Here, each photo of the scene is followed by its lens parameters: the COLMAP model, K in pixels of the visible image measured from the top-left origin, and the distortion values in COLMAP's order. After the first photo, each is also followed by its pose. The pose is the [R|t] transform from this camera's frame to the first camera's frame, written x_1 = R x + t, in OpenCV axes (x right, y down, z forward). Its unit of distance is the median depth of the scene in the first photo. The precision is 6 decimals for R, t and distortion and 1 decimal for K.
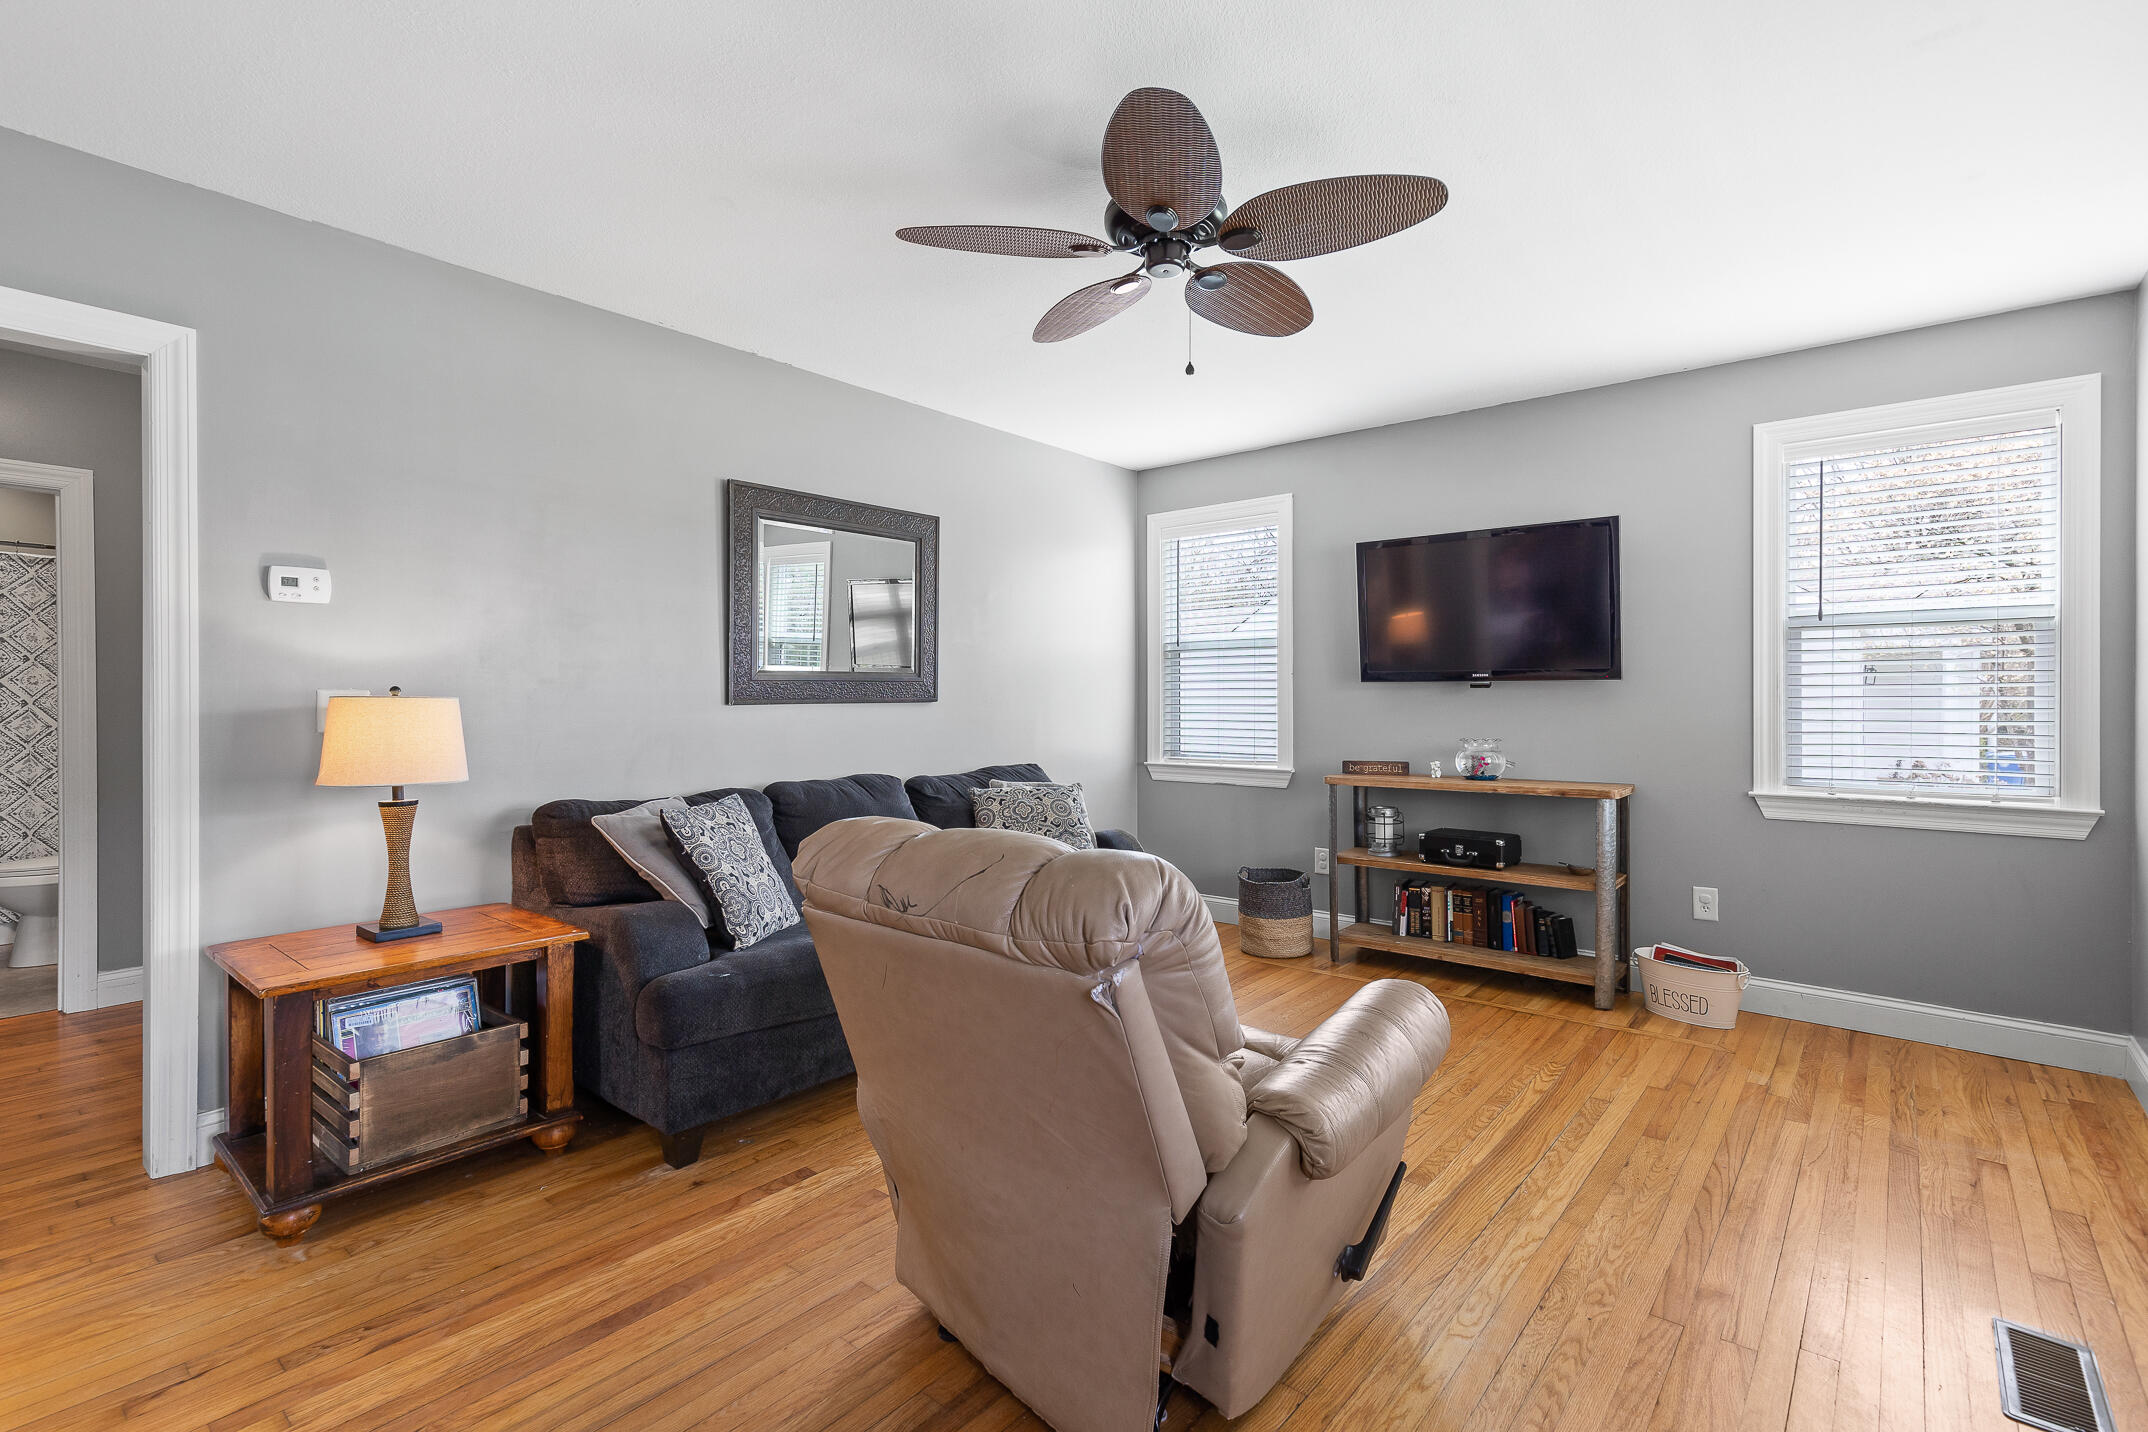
lens RADIAL K [[979.0, 0, 1078.4], [0, 979.0, 708.2], [0, 0, 1]] dist [0.010062, -0.000037]
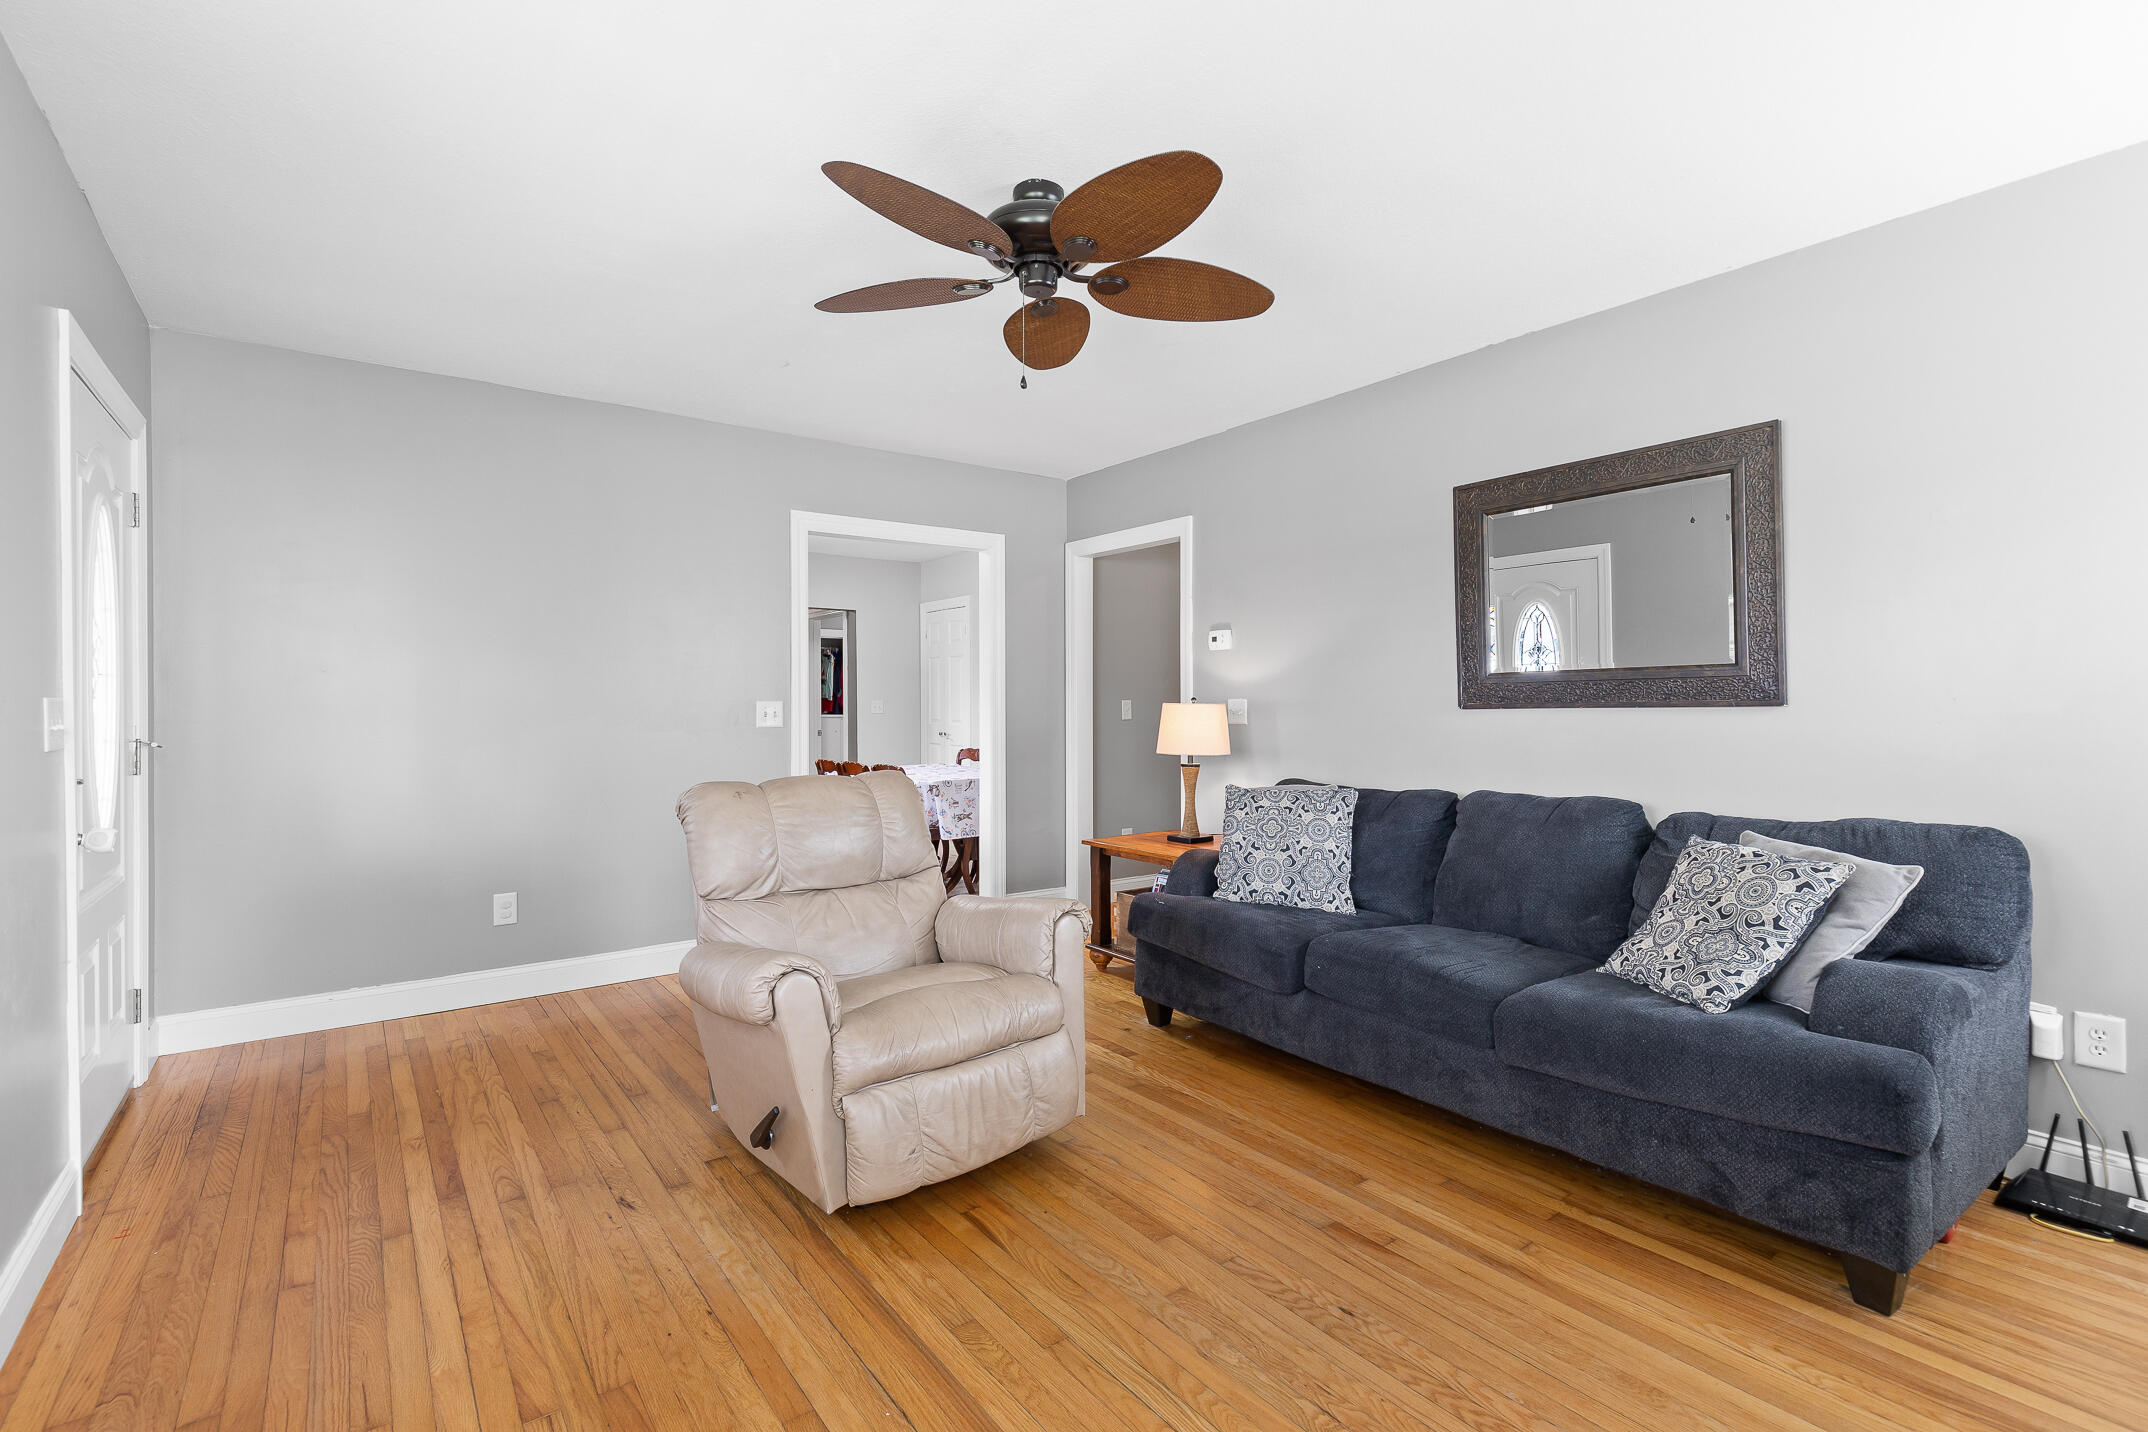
lens RADIAL K [[979.0, 0, 1078.4], [0, 979.0, 708.2], [0, 0, 1]] dist [0.010062, -0.000037]
pose [[-0.223569, 0.003829, -0.974681, 0.636935], [-0.002724, 0.999986, 0.004553, -0.006888], [0.974684, 0.003673, -0.223556, 0.742628]]
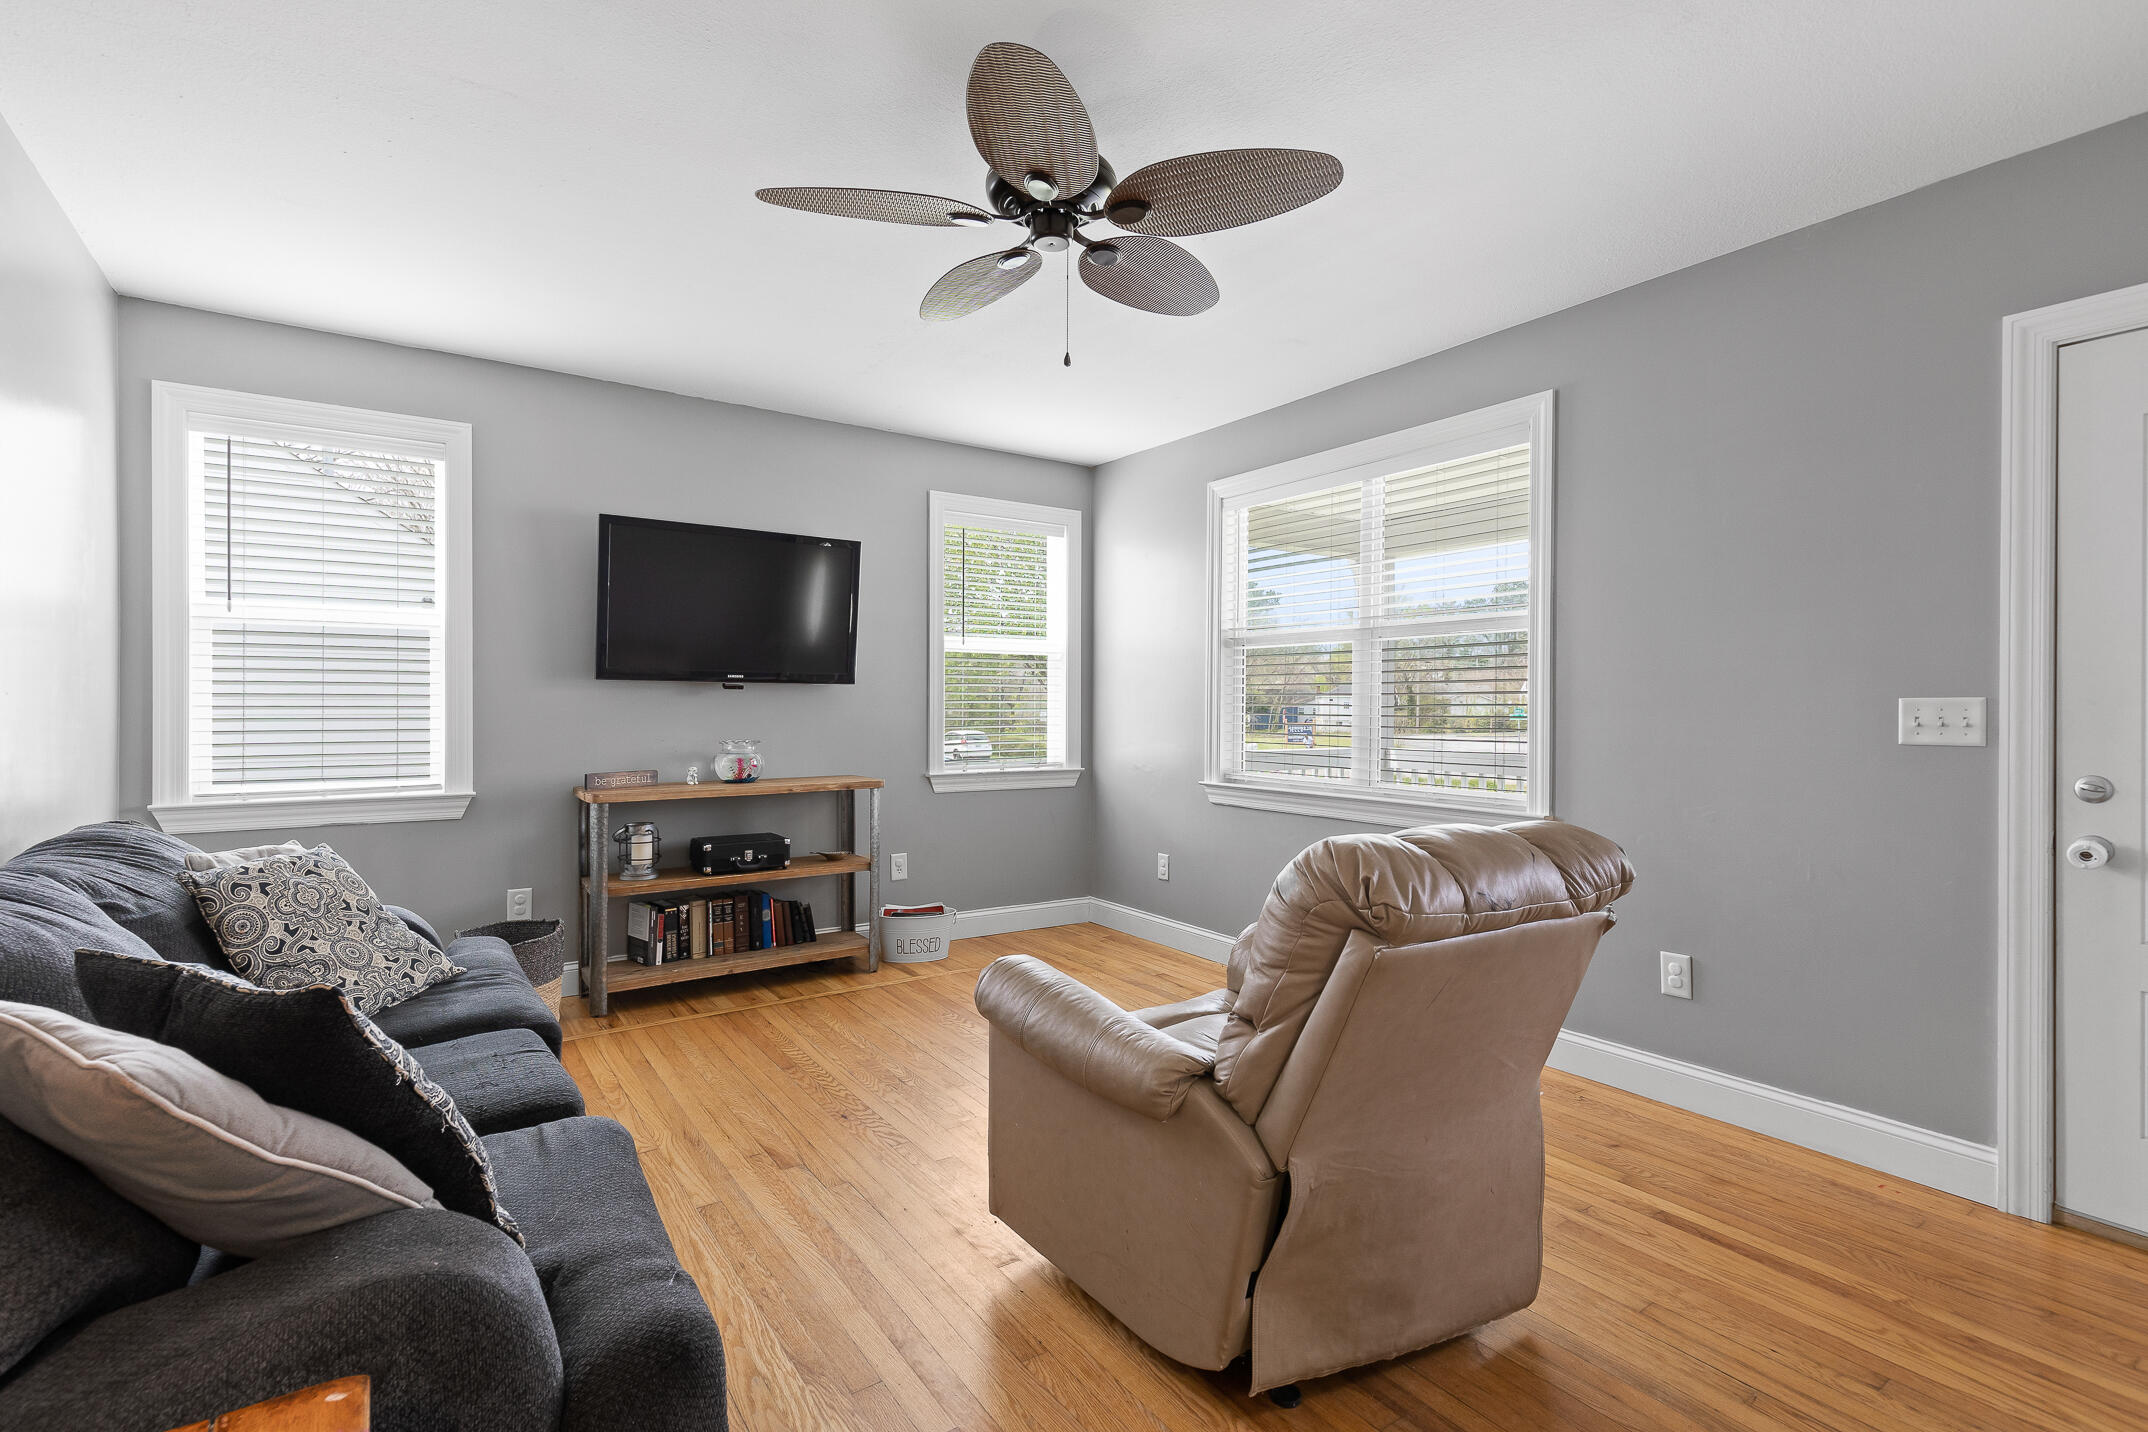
lens RADIAL K [[1007.5, 0, 1077.6], [0, 1007.5, 707.9], [0, 0, 1]] dist [0.013784, 0.000233]
pose [[0.265558, -0.002828, 0.964091, -0.490753], [0.001717, 0.999995, 0.002461, -0.003915], [-0.964093, 0.001002, 0.265562, 0.416755]]
